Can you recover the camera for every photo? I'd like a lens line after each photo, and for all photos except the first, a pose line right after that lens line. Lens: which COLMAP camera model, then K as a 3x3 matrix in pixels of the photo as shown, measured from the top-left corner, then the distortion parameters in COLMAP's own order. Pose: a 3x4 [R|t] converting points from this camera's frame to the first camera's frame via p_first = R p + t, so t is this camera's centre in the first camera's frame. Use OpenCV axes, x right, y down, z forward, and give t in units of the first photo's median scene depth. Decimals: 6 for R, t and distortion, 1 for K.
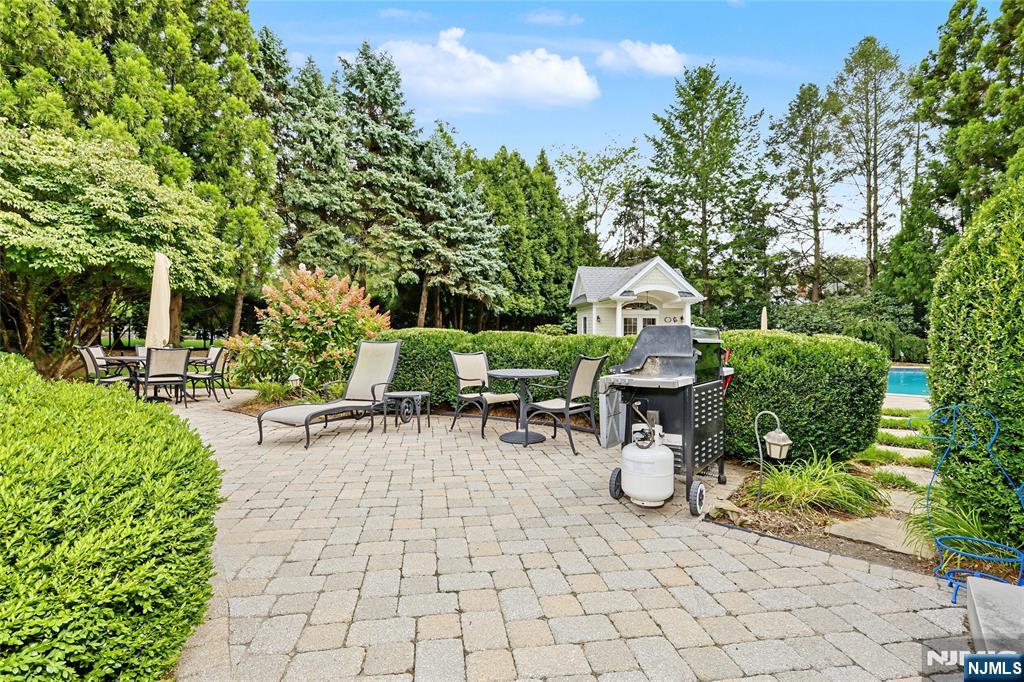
lens RADIAL K [[488.7, 0, 508.0], [0, 488.7, 336.9], [0, 0, 1]] dist [-0.004372, -0.001773]
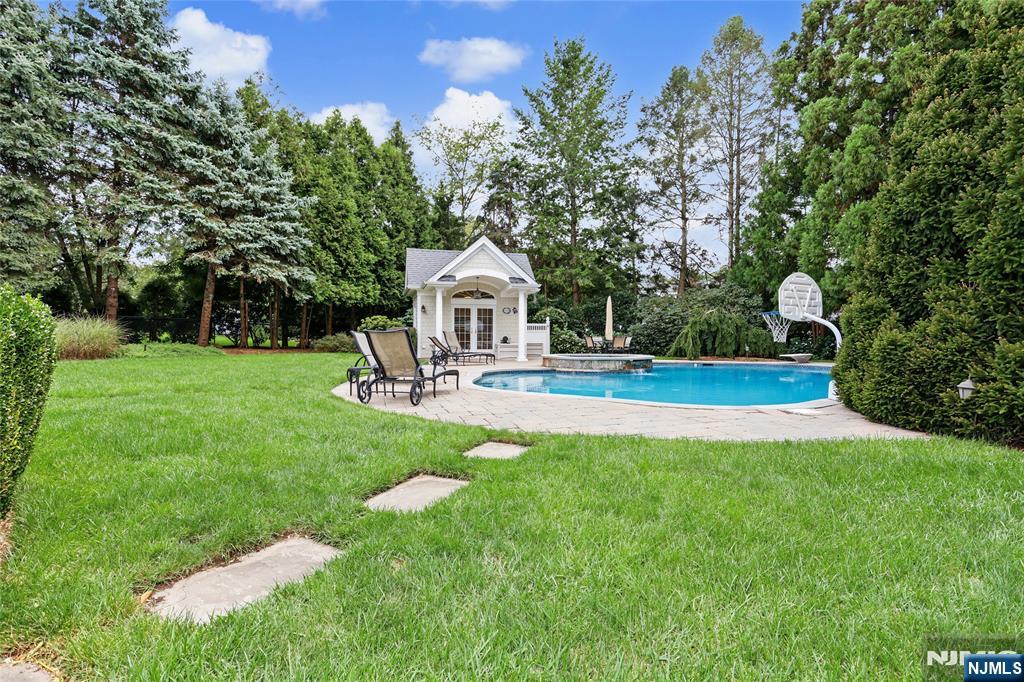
lens RADIAL K [[481.4, 0, 512.0], [0, 481.4, 341.0], [0, 0, 1]] dist [-0.003275, -0.000601]
pose [[0.991946, -0.002150, 0.126641, 0.214245], [0.000498, 0.999914, 0.013072, 0.007872], [-0.126658, -0.012903, 0.991863, 0.128126]]
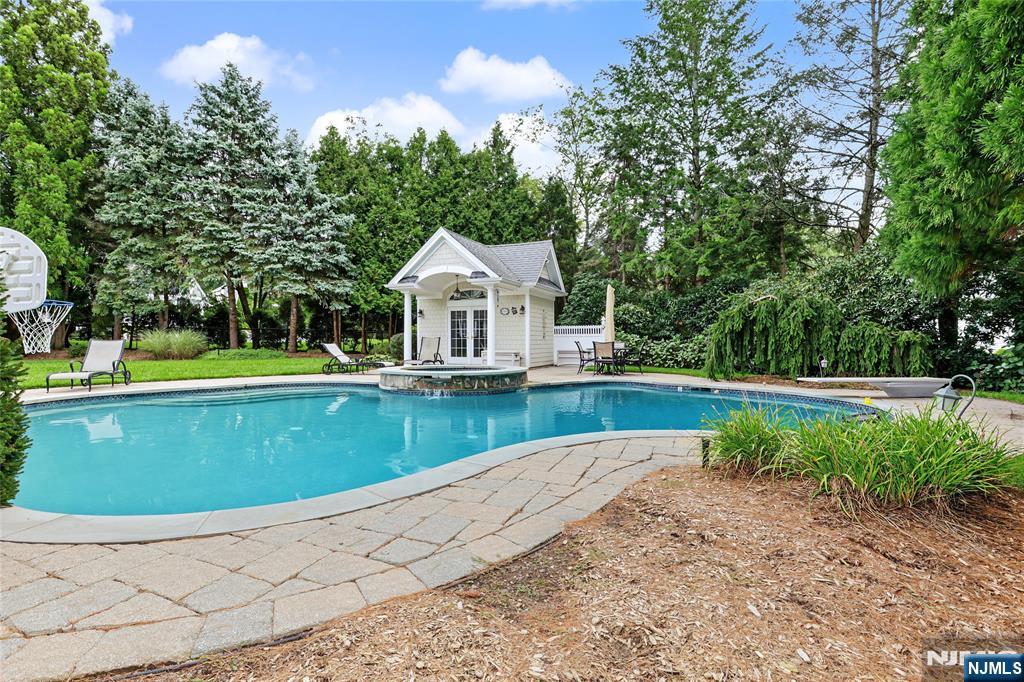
lens RADIAL K [[481.4, 0, 512.0], [0, 481.4, 341.0], [0, 0, 1]] dist [-0.003275, -0.000601]
pose [[0.861922, -0.006310, -0.507001, 0.670412], [0.007130, 0.999975, -0.000324, 0.009363], [0.506990, -0.003336, 0.861945, 0.356390]]
